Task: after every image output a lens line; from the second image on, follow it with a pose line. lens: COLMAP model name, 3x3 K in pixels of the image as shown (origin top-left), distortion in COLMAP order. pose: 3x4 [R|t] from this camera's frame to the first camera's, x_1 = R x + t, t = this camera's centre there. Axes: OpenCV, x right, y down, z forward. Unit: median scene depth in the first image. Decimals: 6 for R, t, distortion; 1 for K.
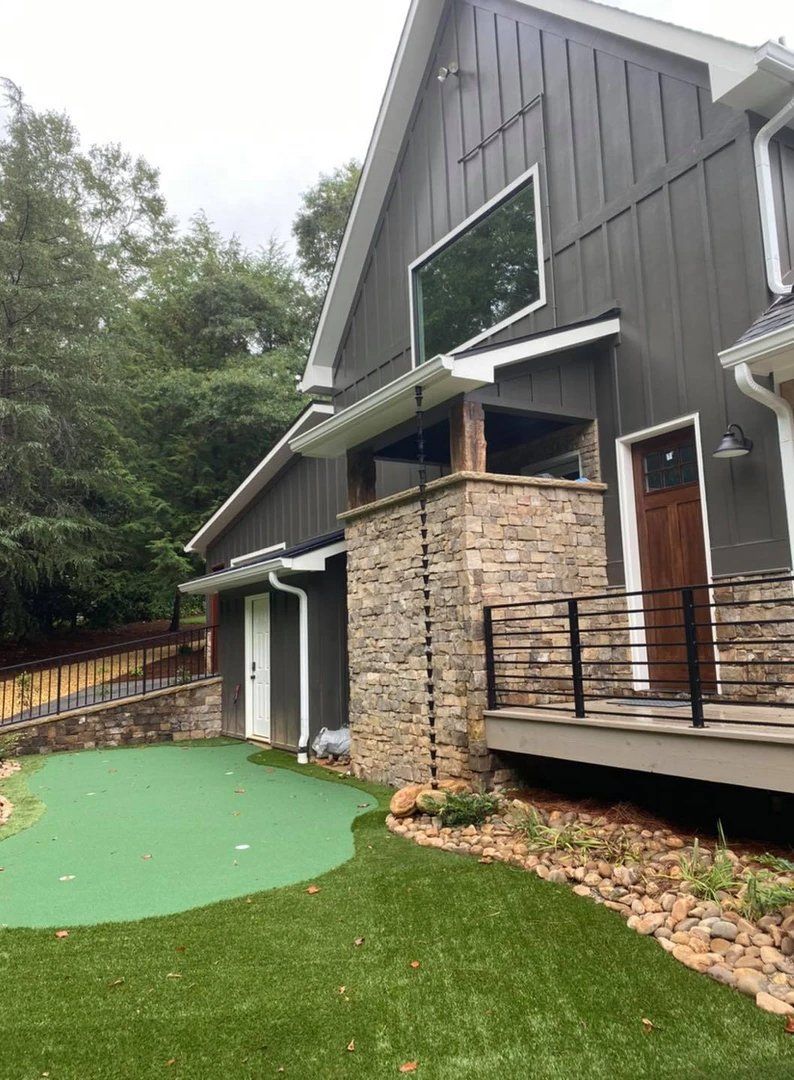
lens RADIAL K [[825.8, 0, 397.0], [0, 825.8, 540.0], [0, 0, 1]] dist [-0.002274, -0.003163]
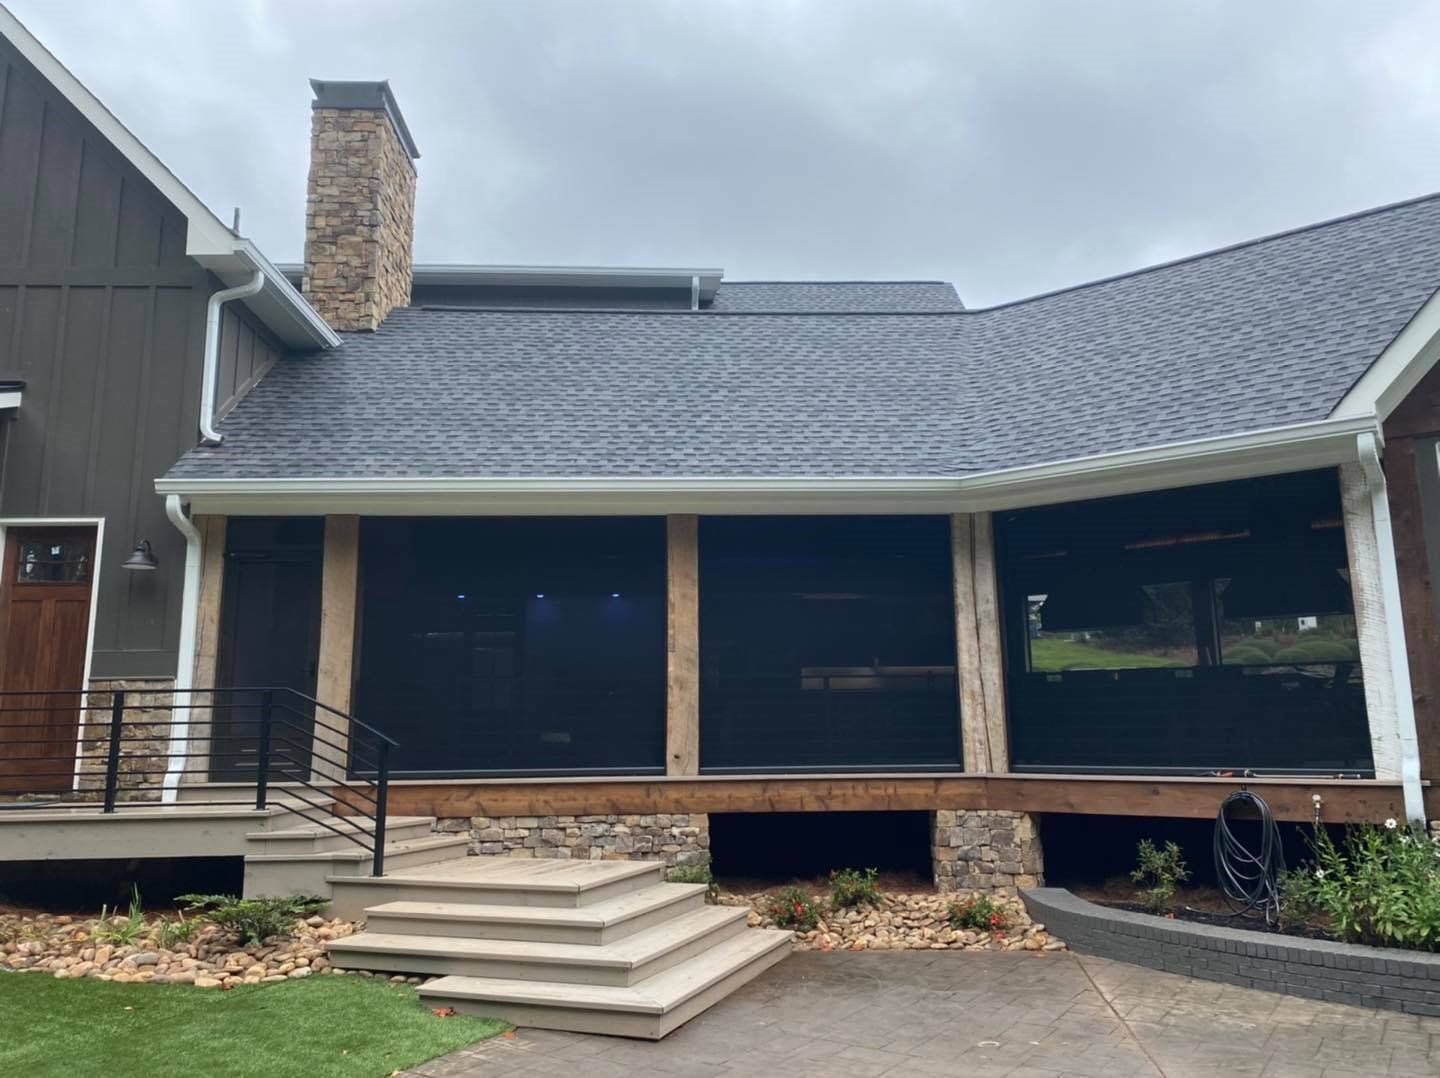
lens RADIAL K [[1083.8, 0, 720.0], [0, 1083.8, 539.0], [0, 0, 1]] dist [0.039718, -0.000464]
pose [[0.473127, 0.190485, 0.860155, -0.475284], [-0.121463, 0.981126, -0.150463, -0.015802], [-0.872581, -0.033289, 0.487334, -0.366289]]
